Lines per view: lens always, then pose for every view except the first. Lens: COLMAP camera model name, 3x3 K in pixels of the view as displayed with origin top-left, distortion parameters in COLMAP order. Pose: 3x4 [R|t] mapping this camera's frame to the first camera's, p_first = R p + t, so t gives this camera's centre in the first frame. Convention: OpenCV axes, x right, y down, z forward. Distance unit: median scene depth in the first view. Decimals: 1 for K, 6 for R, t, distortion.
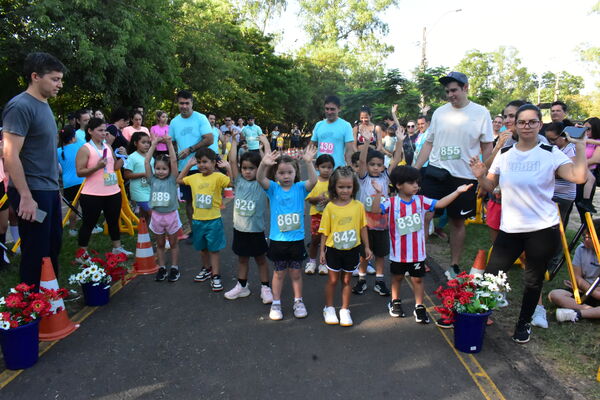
lens RADIAL K [[459.2, 0, 300.0], [0, 459.2, 200.0], [0, 0, 1]] dist [-0.023329, 0.010127]
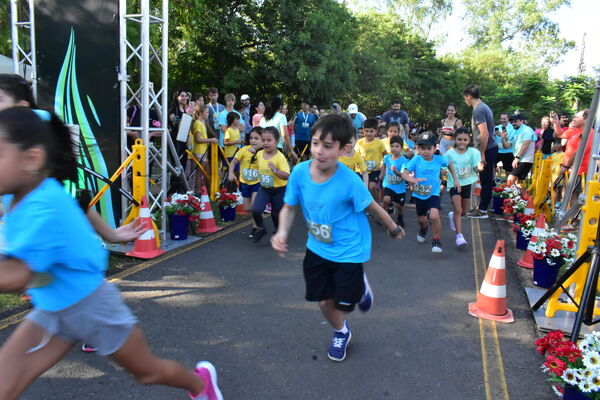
lens RADIAL K [[457.3, 0, 300.0], [0, 457.3, 200.0], [0, 0, 1]] dist [-0.023414, 0.010938]
pose [[0.942432, 0.083047, -0.323921, 0.045334], [-0.080580, 0.996526, 0.021046, 0.052839], [0.324544, 0.006268, 0.945850, -0.300647]]
